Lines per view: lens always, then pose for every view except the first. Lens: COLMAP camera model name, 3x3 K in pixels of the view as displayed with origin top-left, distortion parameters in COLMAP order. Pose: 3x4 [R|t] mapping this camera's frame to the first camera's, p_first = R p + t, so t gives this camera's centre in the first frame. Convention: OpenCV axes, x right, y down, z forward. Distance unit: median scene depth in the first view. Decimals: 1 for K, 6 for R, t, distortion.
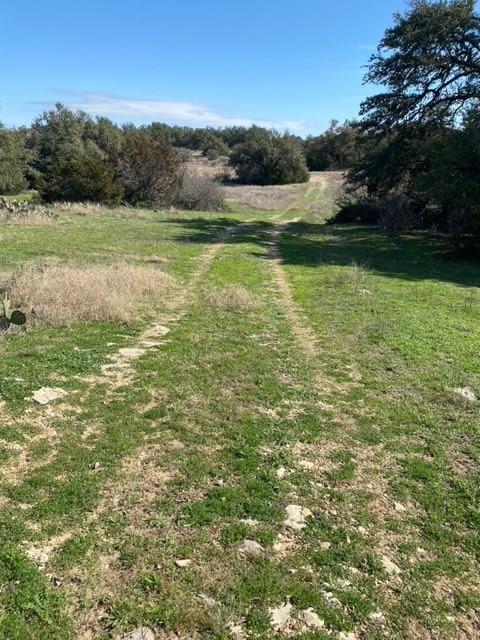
lens RADIAL K [[483.8, 0, 236.4], [0, 483.8, 313.2], [0, 0, 1]] dist [0.046859, -0.040902]
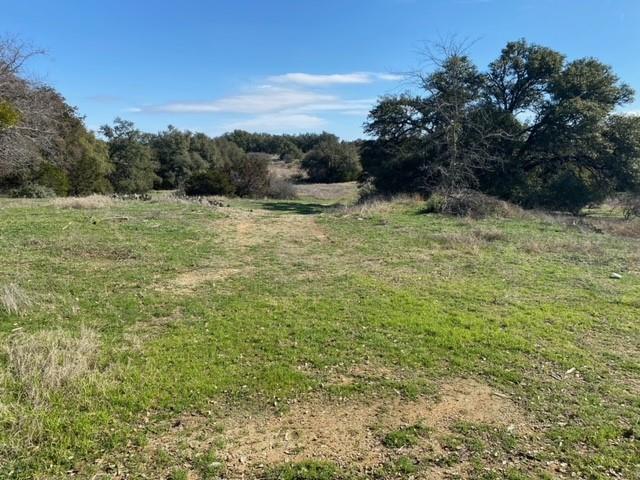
lens RADIAL K [[483.8, 0, 327.1], [0, 483.8, 261.2], [0, 0, 1]] dist [0.046859, -0.040902]
pose [[0.999377, -0.023845, 0.026009, 0.013705], [0.026270, 0.994907, -0.097311, 0.066478], [-0.023556, 0.097933, 0.994914, -0.255906]]
